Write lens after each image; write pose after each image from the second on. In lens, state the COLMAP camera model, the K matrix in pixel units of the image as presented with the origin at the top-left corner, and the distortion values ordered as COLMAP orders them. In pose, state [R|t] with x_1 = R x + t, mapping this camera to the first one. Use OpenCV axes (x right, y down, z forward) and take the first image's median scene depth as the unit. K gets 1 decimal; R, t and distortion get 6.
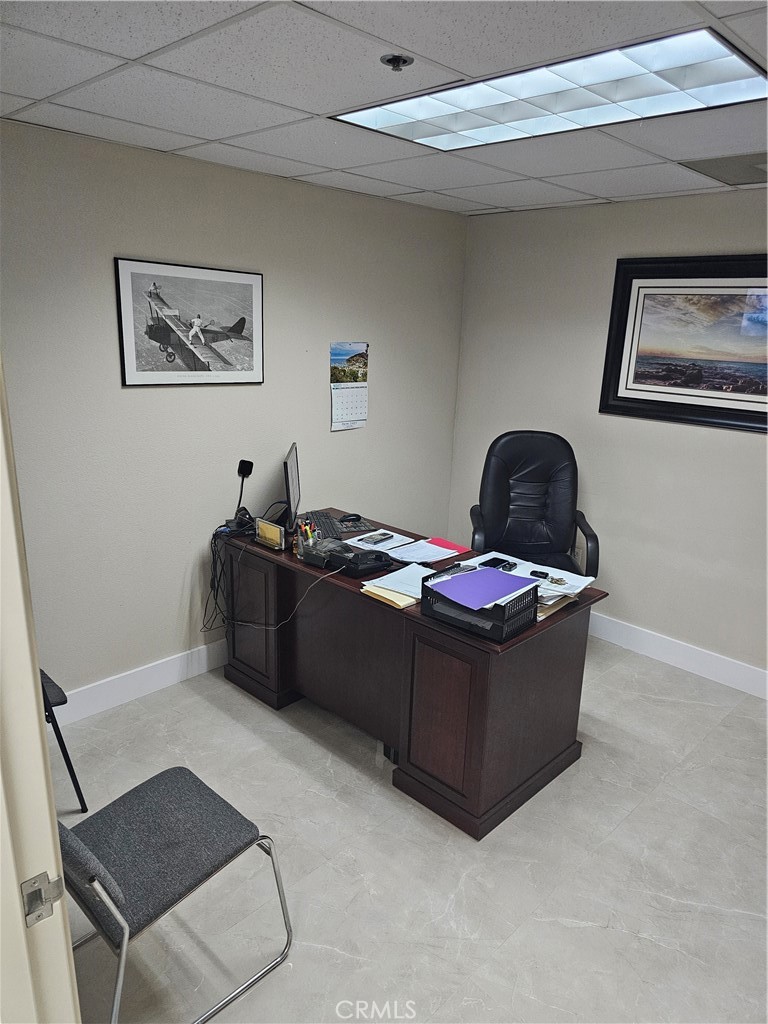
lens RADIAL K [[693.9, 0, 388.5], [0, 693.9, 517.7], [0, 0, 1]] dist [0.061538, -0.052737]
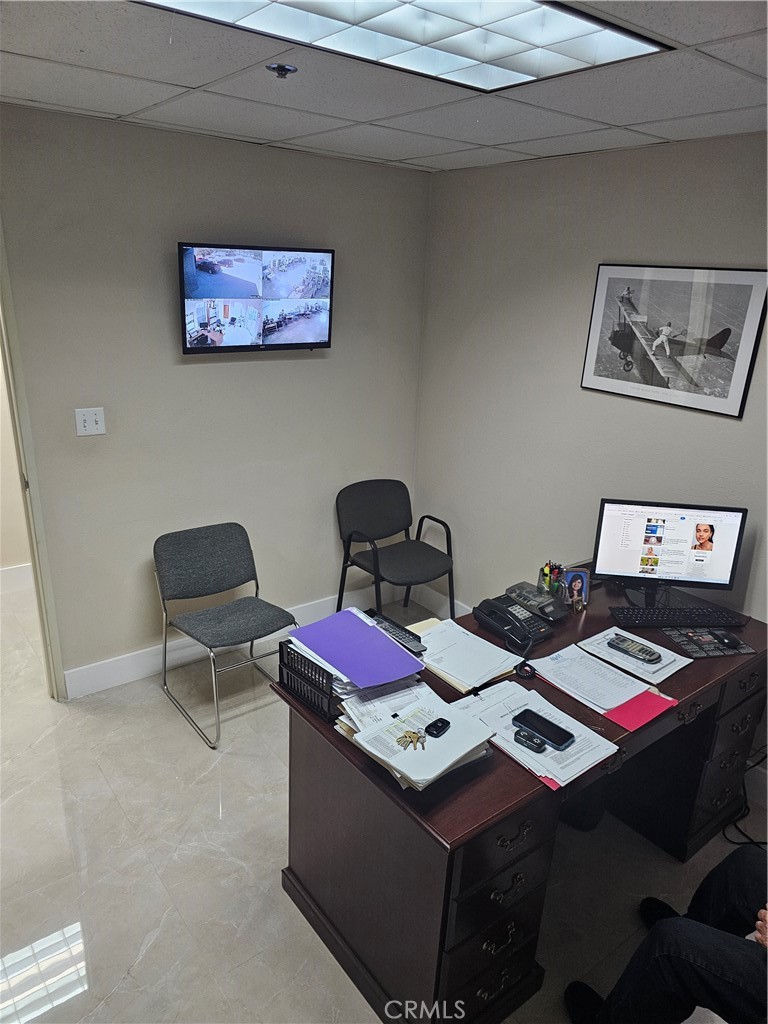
lens RADIAL K [[693.9, 0, 385.1], [0, 693.9, 512.7], [0, 0, 1]] dist [0.061538, -0.052737]
pose [[-0.141292, 0.278371, -0.950024, 0.677289], [-0.318510, 0.895843, 0.309865, -0.240377], [0.937330, 0.346374, -0.037911, 0.799003]]
